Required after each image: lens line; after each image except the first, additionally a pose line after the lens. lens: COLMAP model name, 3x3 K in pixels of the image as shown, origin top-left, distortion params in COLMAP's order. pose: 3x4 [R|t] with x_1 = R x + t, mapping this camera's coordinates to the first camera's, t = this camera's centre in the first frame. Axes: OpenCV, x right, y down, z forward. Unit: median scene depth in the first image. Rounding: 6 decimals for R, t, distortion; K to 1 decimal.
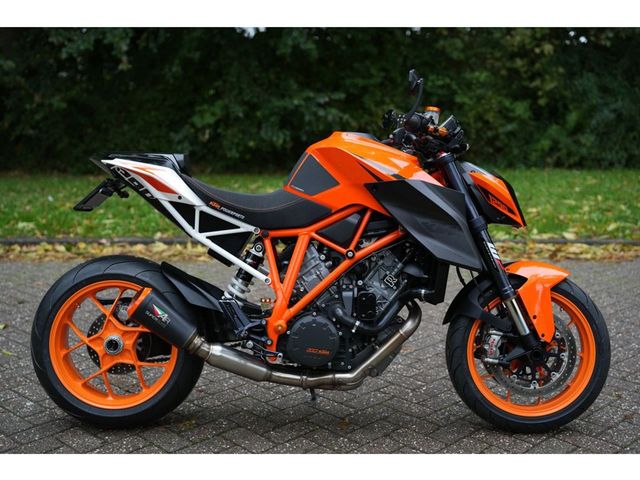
lens RADIAL K [[892.1, 0, 320.0], [0, 892.1, 240.0], [0, 0, 1]] dist [-0.109944, 1.100985]
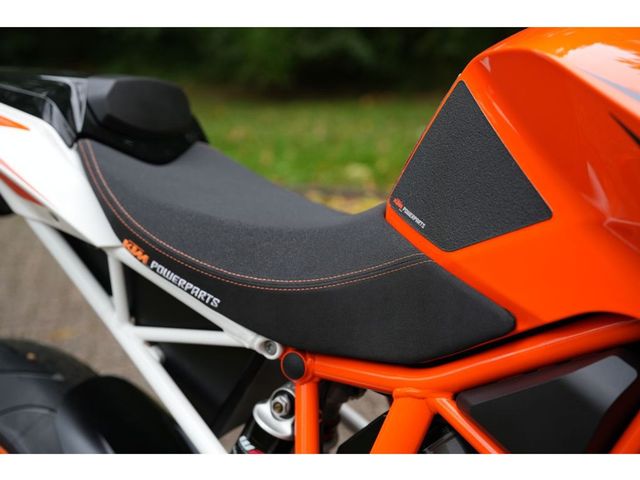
lens RADIAL K [[892.1, 0, 320.0], [0, 892.1, 240.0], [0, 0, 1]] dist [-0.109944, 1.100985]
pose [[0.849741, 0.095012, -0.518568, 0.087136], [-0.049572, 0.993668, 0.100828, -0.074317], [0.524865, -0.059971, 0.849070, 0.759340]]
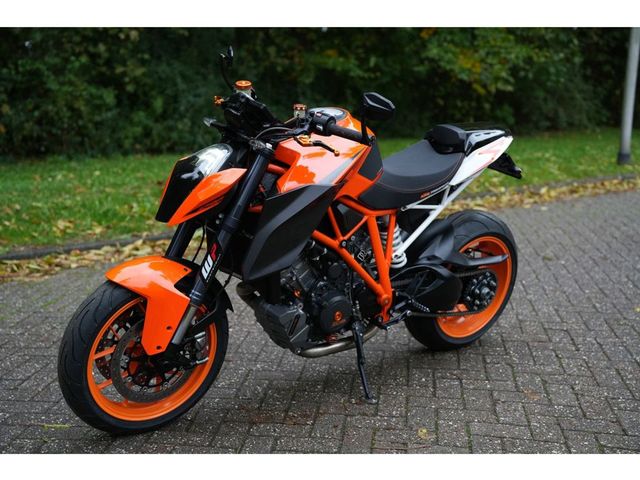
lens RADIAL K [[892.1, 0, 320.0], [0, 892.1, 240.0], [0, 0, 1]] dist [-0.109944, 1.100985]
pose [[0.773196, -0.121113, 0.622495, -0.805394], [0.113950, 0.992151, 0.051497, -0.052460], [-0.623846, 0.031116, 0.780928, 0.358552]]
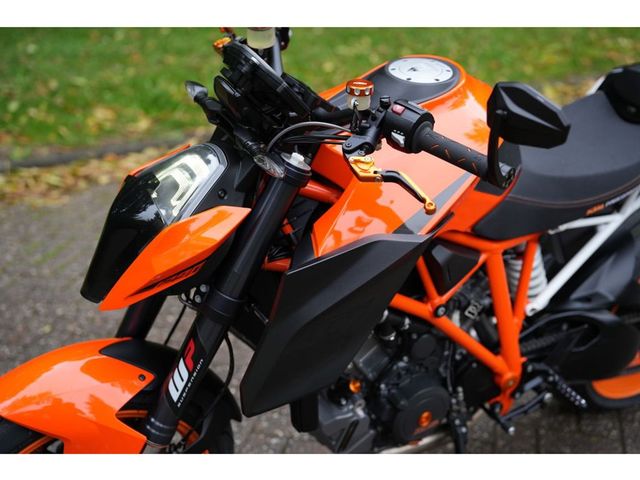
lens RADIAL K [[892.1, 0, 320.0], [0, 892.1, 240.0], [0, 0, 1]] dist [-0.109944, 1.100985]
pose [[0.847858, -0.199366, 0.491315, -0.497016], [0.093366, 0.968275, 0.231788, -0.168879], [-0.521939, -0.150651, 0.839574, 0.696189]]
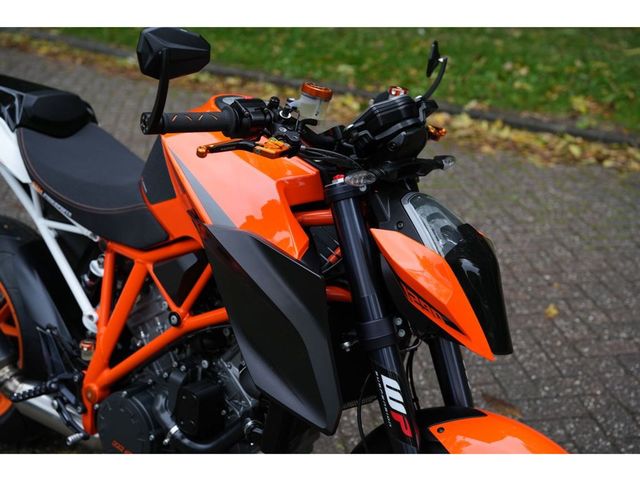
lens RADIAL K [[892.1, 0, 320.0], [0, 892.1, 240.0], [0, 0, 1]] dist [-0.109944, 1.100985]
pose [[0.797030, 0.238246, -0.554962, 0.406918], [-0.102333, 0.958890, 0.264684, -0.191342], [0.595207, -0.154170, 0.788644, 0.587620]]
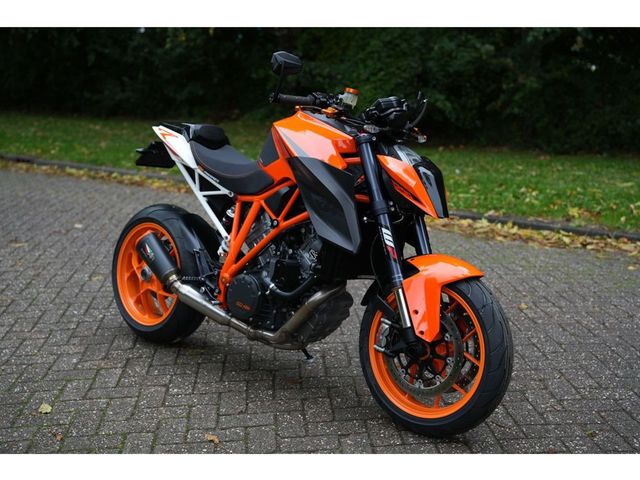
lens RADIAL K [[892.1, 0, 320.0], [0, 892.1, 240.0], [0, 0, 1]] dist [-0.109944, 1.100985]
pose [[0.749316, 0.127205, -0.649880, 0.757761], [-0.113502, 0.991525, 0.063209, -0.036944], [0.652413, 0.026399, 0.757404, 0.207977]]
